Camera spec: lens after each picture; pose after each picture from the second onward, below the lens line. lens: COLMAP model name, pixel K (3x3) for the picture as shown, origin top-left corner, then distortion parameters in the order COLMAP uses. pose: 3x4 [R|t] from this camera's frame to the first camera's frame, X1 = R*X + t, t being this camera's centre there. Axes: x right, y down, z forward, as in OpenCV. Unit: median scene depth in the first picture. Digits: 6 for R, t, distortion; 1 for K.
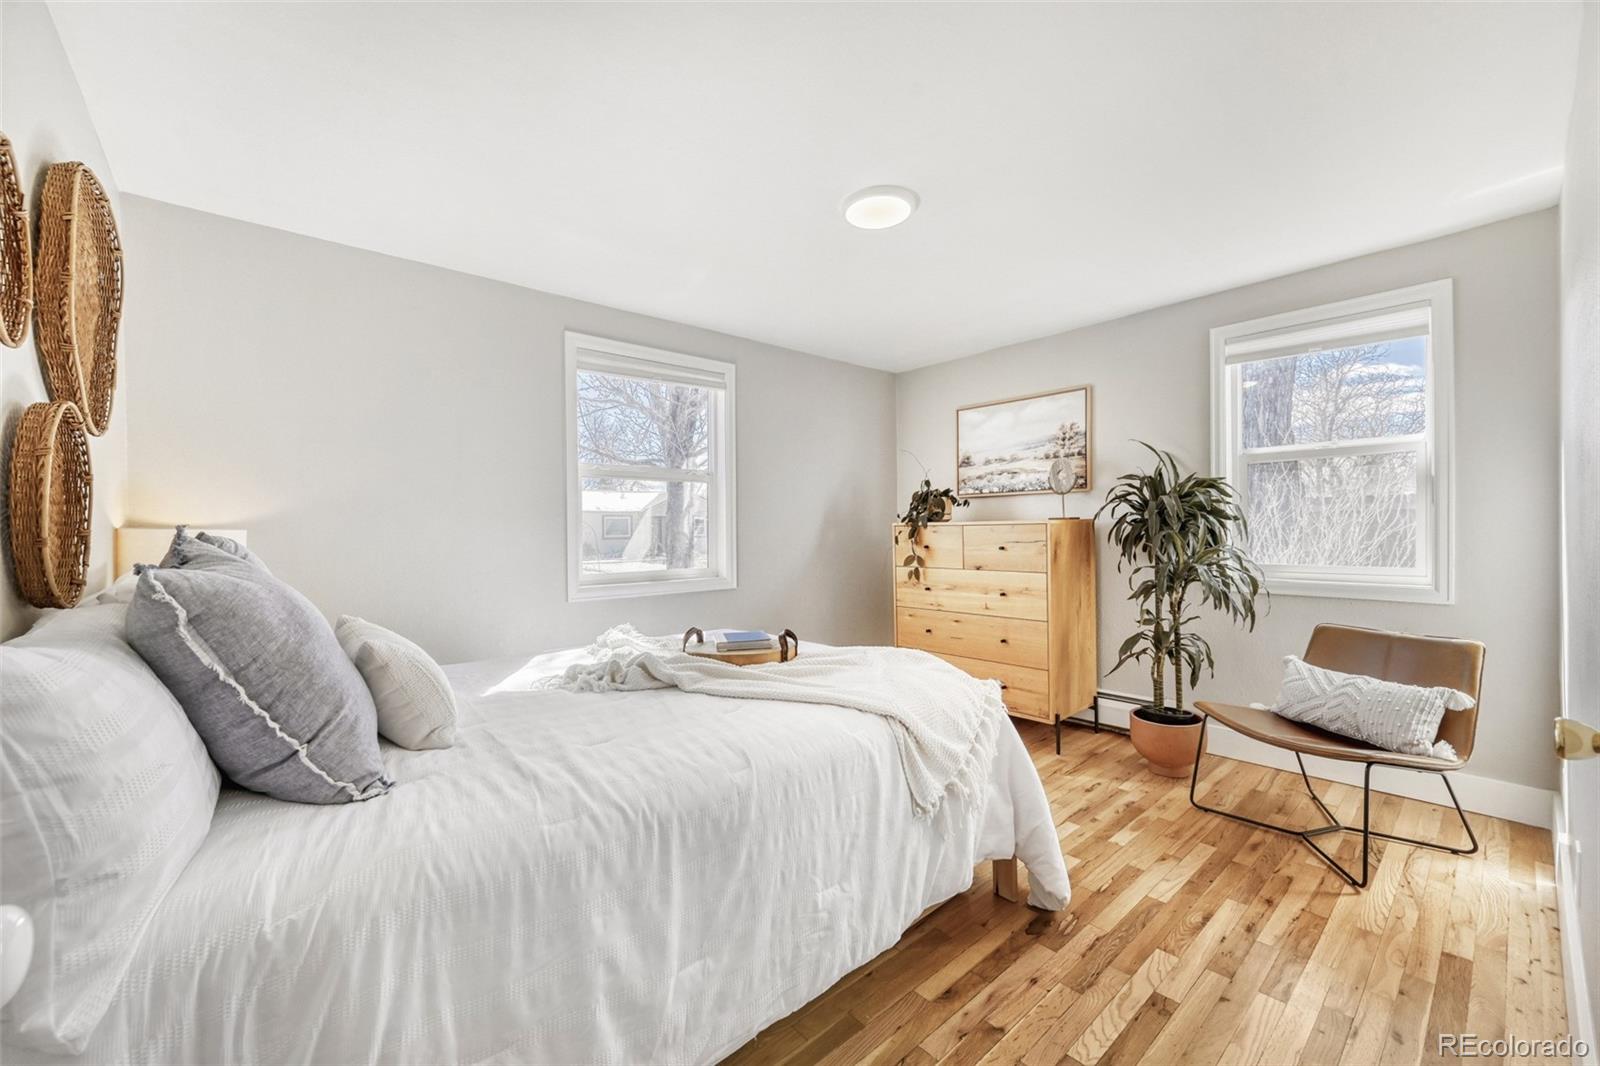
lens RADIAL K [[641.5, 0, 798.5], [0, 641.5, 532.6], [0, 0, 1]] dist [-0.003998, 0.002448]
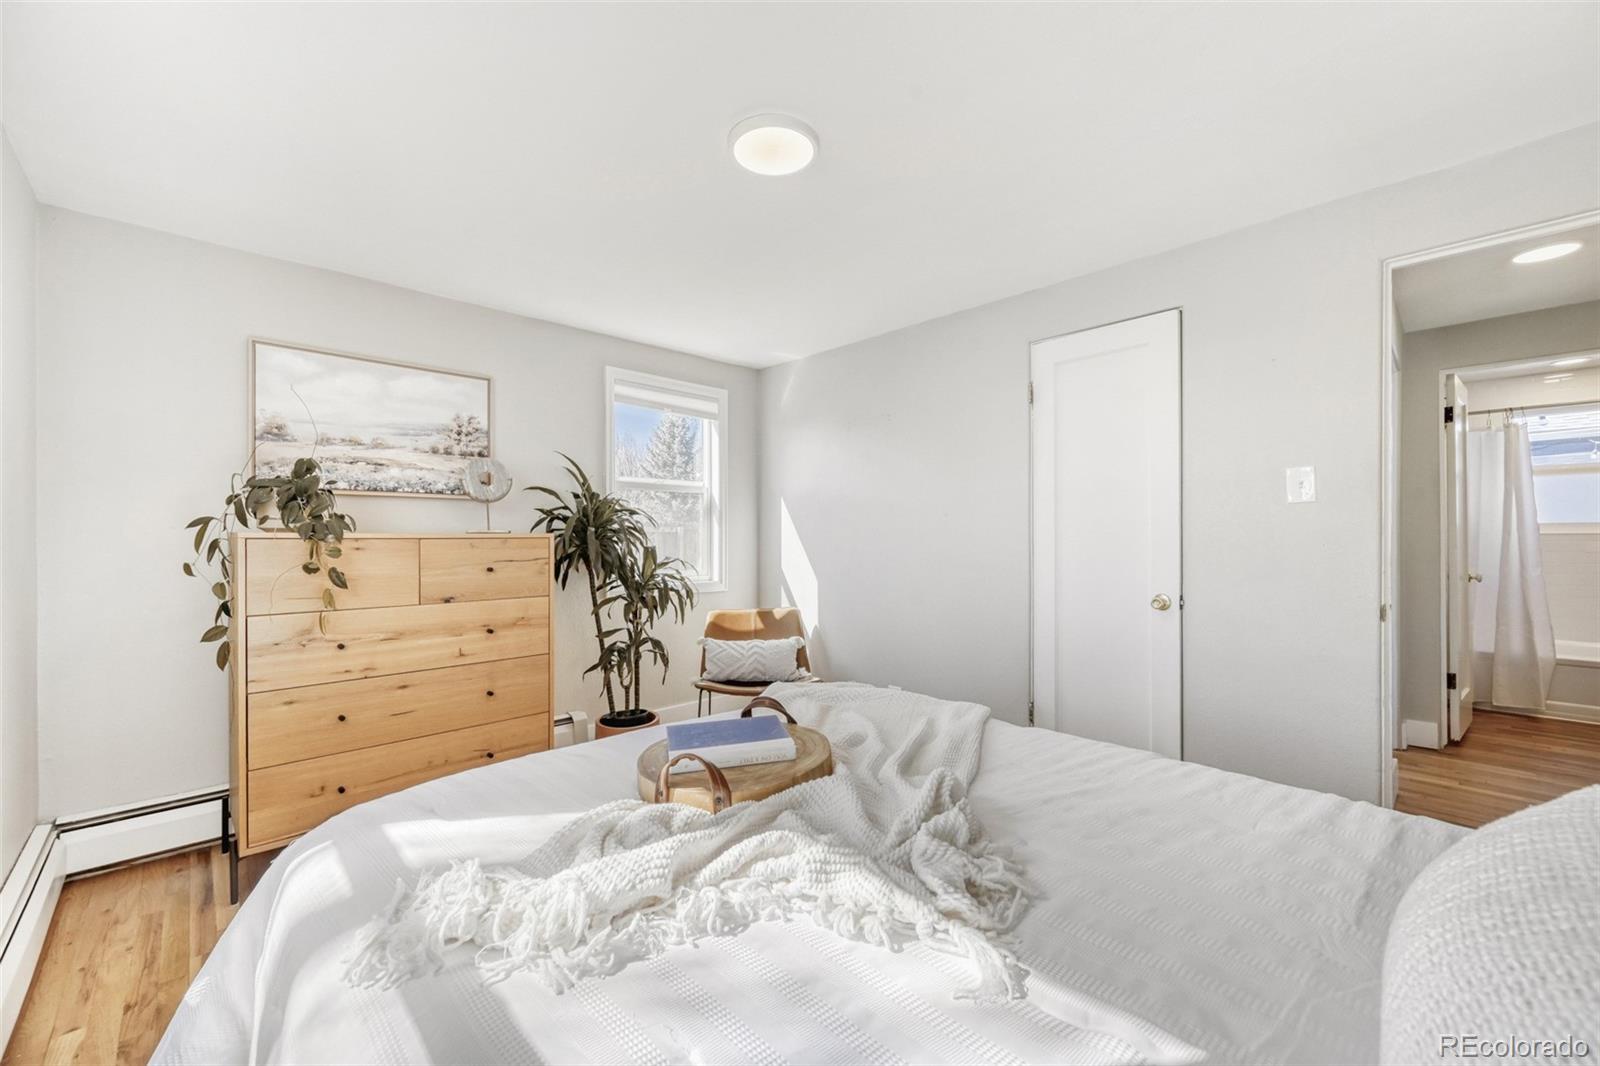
lens RADIAL K [[641.5, 0, 799.4], [0, 641.5, 536.3], [0, 0, 1]] dist [-0.003998, 0.002448]
pose [[-0.069904, 0.014846, 0.997443, -0.422755], [0.010077, 0.999849, -0.014176, -0.000333], [-0.997503, 0.009060, -0.070043, 0.639454]]
